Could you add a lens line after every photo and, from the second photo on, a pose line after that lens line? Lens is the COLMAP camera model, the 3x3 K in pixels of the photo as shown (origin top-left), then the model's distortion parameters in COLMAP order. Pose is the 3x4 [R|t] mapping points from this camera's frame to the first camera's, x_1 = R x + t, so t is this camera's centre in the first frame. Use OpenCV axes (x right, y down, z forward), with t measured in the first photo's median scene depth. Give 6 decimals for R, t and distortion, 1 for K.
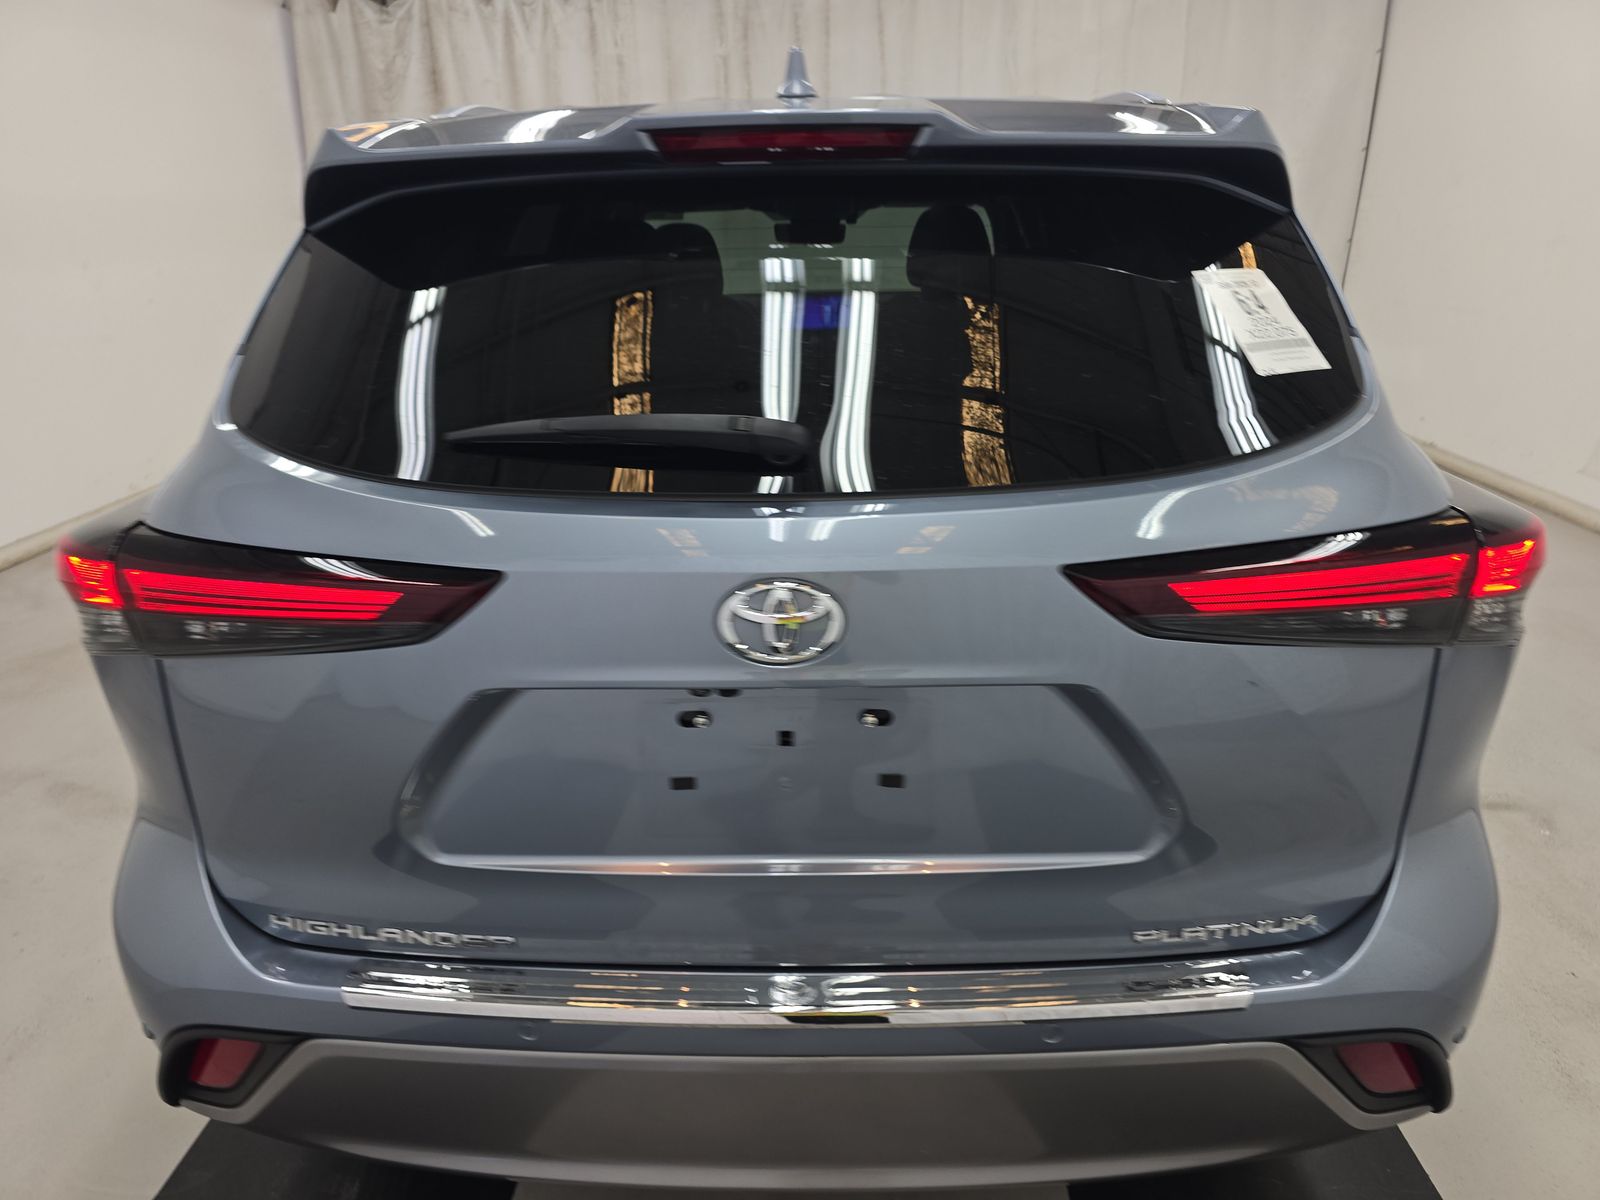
lens RADIAL K [[1091.2, 0, 800.5], [0, 1091.2, 632.8], [0, 0, 1]] dist [0.091690, -0.211182]
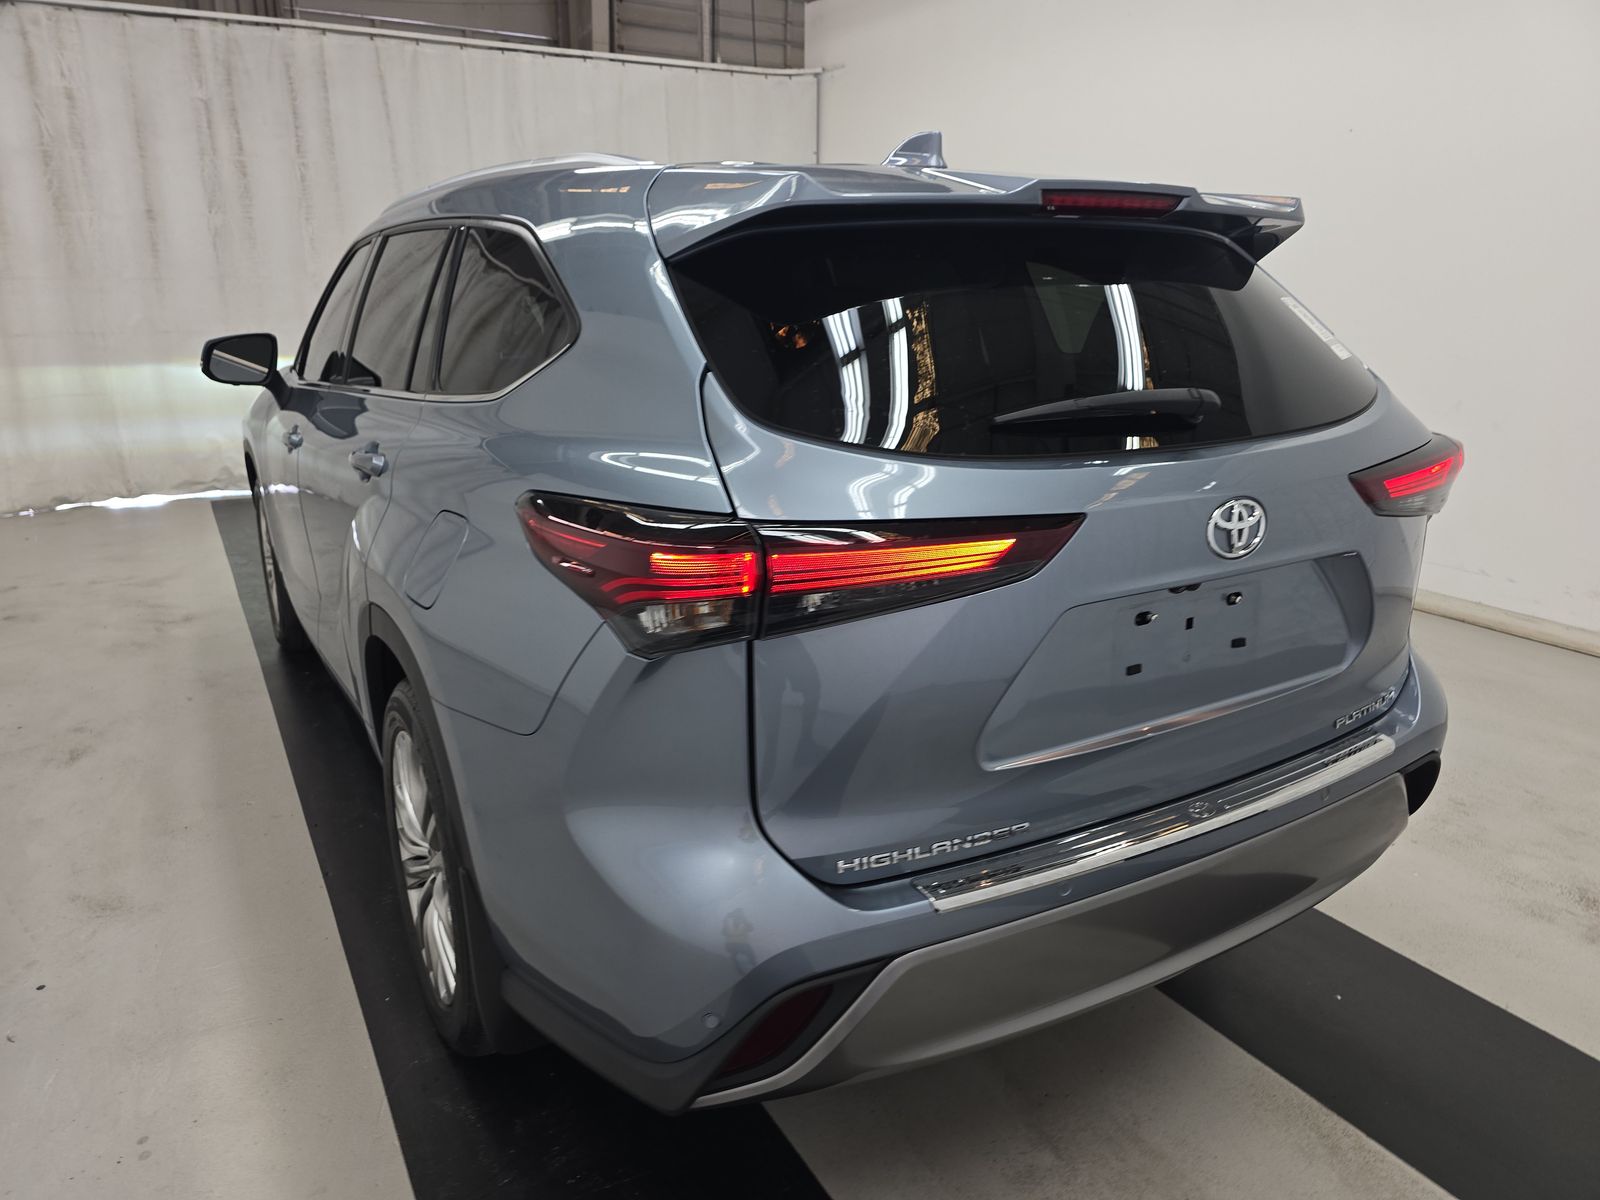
lens RADIAL K [[1067.3, 0, 795.3], [0, 1067.3, 607.4], [0, 0, 1]] dist [0.055766, -0.055249]
pose [[0.853820, -0.137889, 0.501974, -1.036711], [0.171489, 0.984959, -0.021129, 0.018916], [-0.491510, 0.104123, 0.864625, 0.062086]]
